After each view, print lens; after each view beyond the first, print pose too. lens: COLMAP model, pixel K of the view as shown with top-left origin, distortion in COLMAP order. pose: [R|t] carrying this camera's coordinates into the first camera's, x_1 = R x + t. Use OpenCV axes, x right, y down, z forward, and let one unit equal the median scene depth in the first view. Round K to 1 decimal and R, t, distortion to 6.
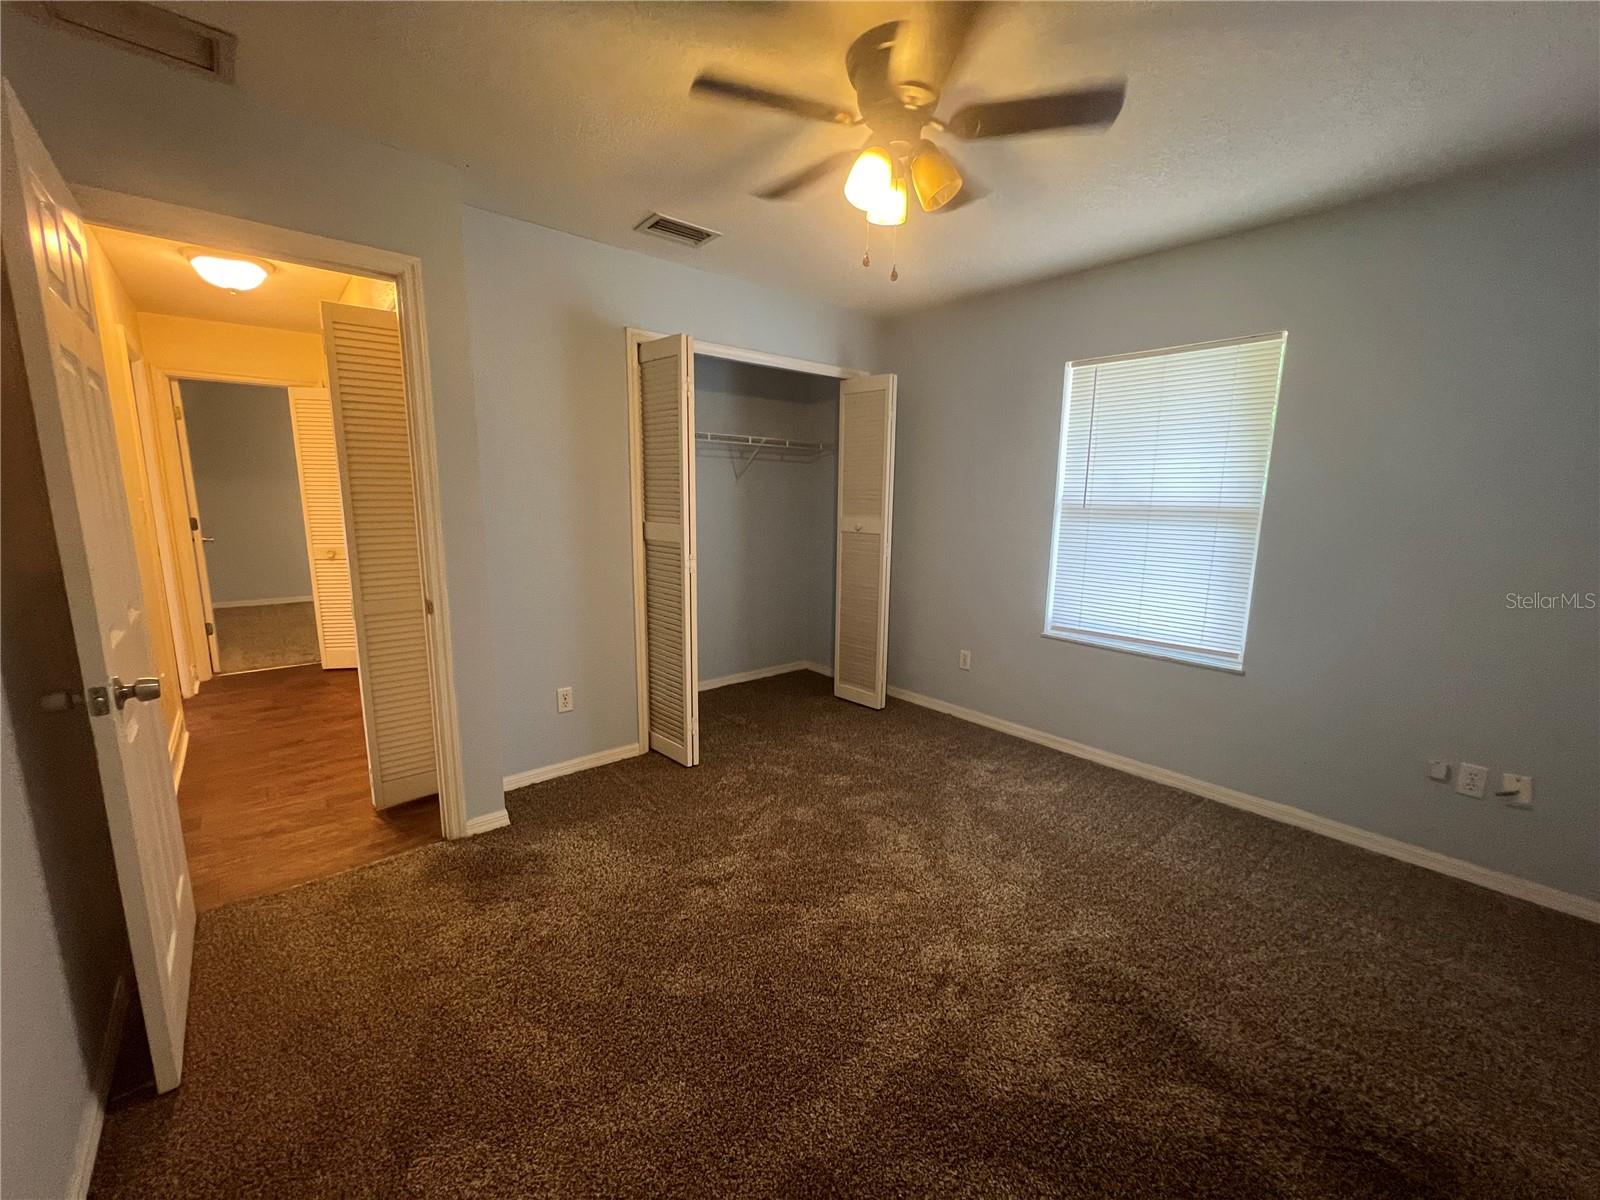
lens RADIAL K [[643.2, 0, 799.0], [0, 643.2, 605.7], [0, 0, 1]] dist [-0.001888, 0.000178]
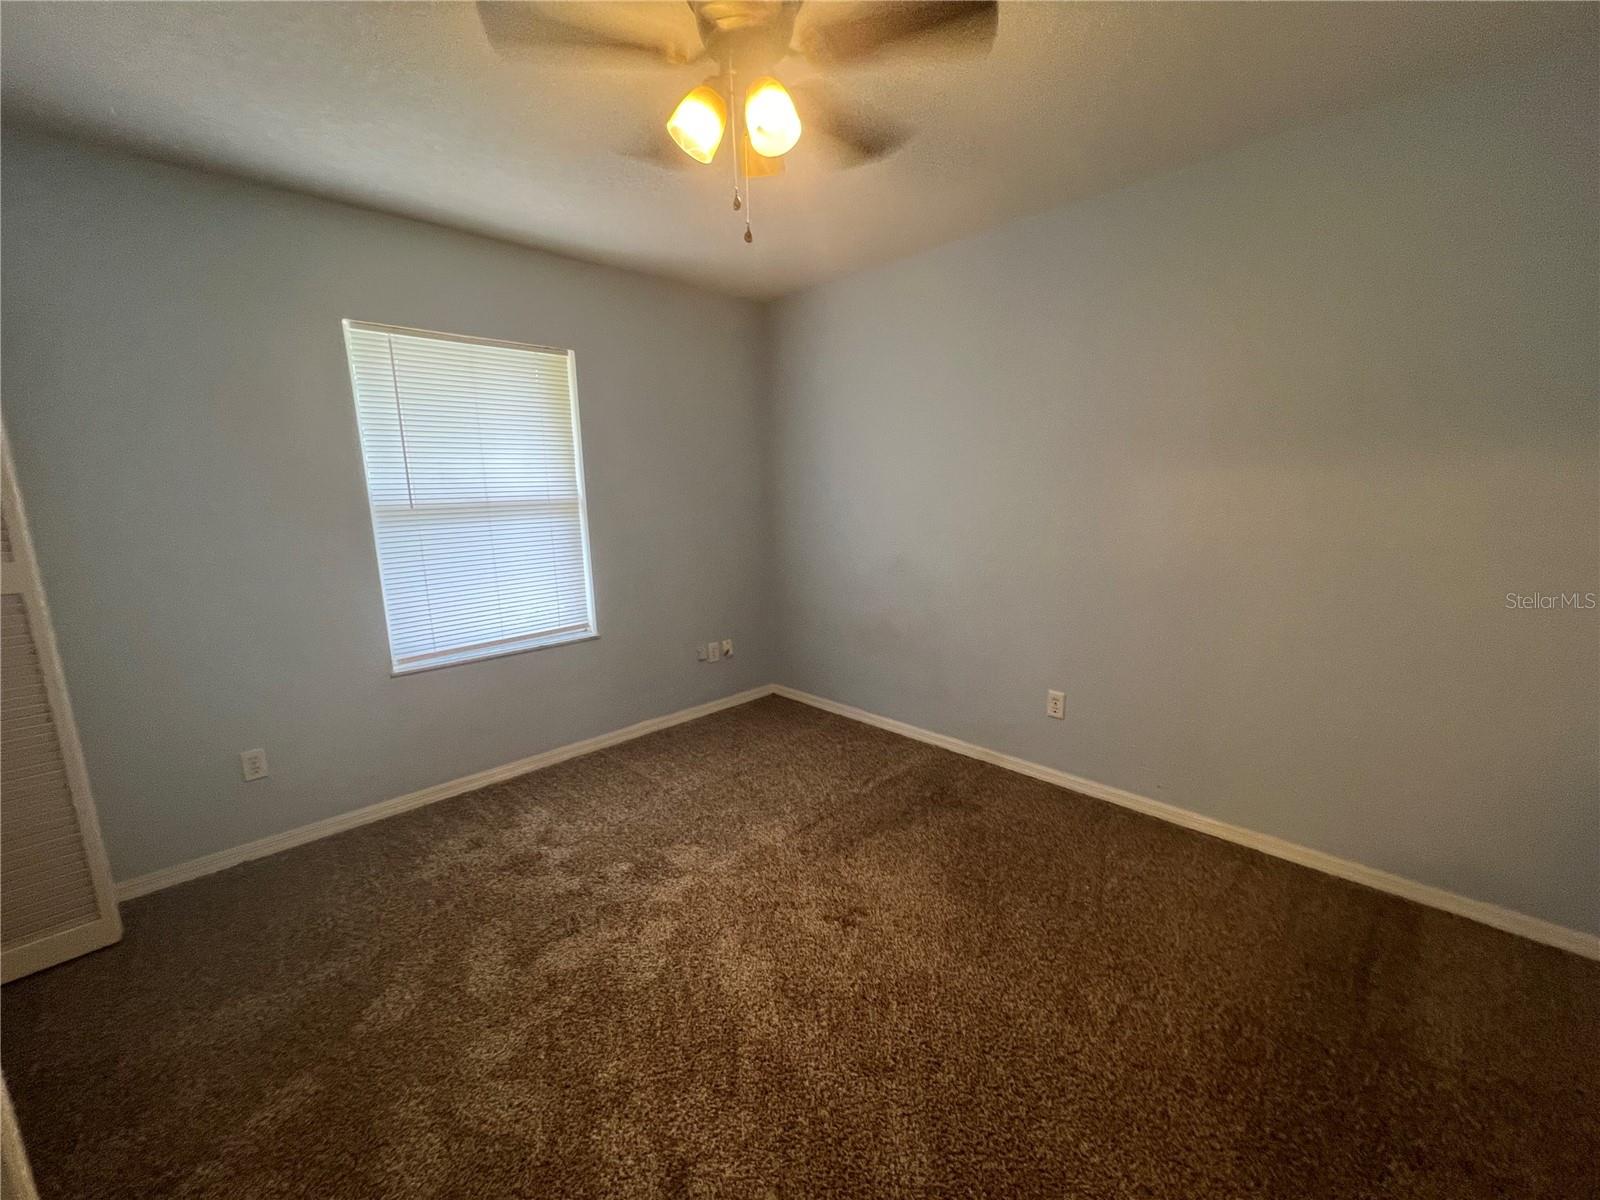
lens RADIAL K [[638.1, 0, 796.1], [0, 638.1, 606.8], [0, 0, 1]] dist [-0.000802, 0.000407]
pose [[-0.059167, -0.194016, 0.979212, -0.445549], [0.197409, 0.959285, 0.201996, -0.106725], [-0.978534, 0.205257, -0.018458, 0.599576]]
